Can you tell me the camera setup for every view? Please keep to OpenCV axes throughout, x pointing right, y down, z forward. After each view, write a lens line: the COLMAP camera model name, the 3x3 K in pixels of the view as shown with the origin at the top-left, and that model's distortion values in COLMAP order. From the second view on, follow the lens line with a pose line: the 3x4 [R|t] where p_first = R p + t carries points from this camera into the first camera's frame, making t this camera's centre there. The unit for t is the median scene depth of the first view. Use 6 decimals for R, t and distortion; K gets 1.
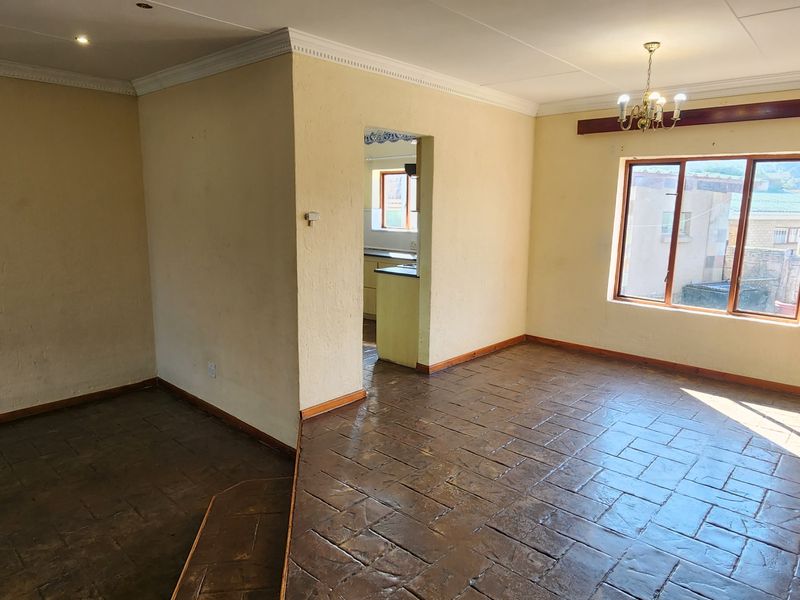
lens RADIAL K [[528.7, 0, 406.6], [0, 528.7, 299.9], [0, 0, 1]] dist [-0.004620, 0.002409]
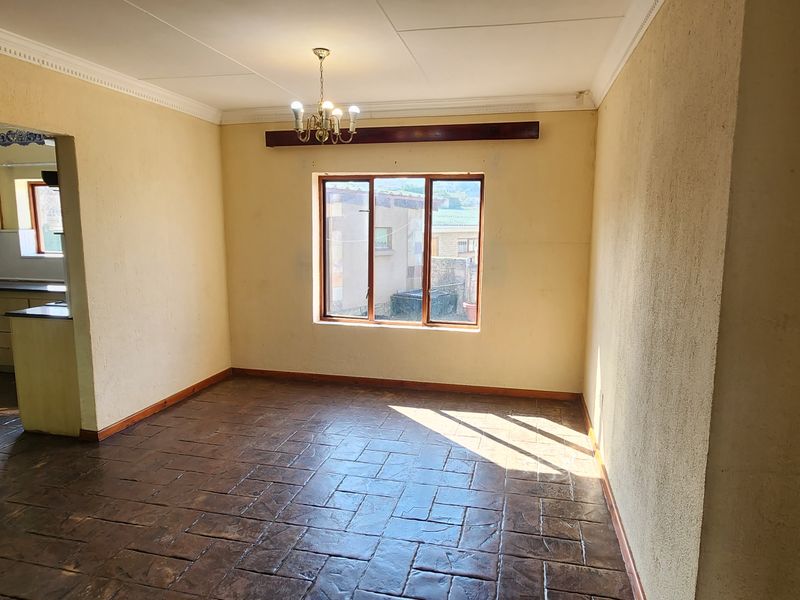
lens RADIAL K [[529.0, 0, 400.0], [0, 529.0, 300.0], [0, 0, 1]] dist [0.000089, 0.002533]
pose [[0.880322, -0.078256, 0.467877, 0.084357], [0.092127, 0.995724, -0.006797, -0.020364], [-0.465345, 0.049088, 0.883767, 0.097379]]
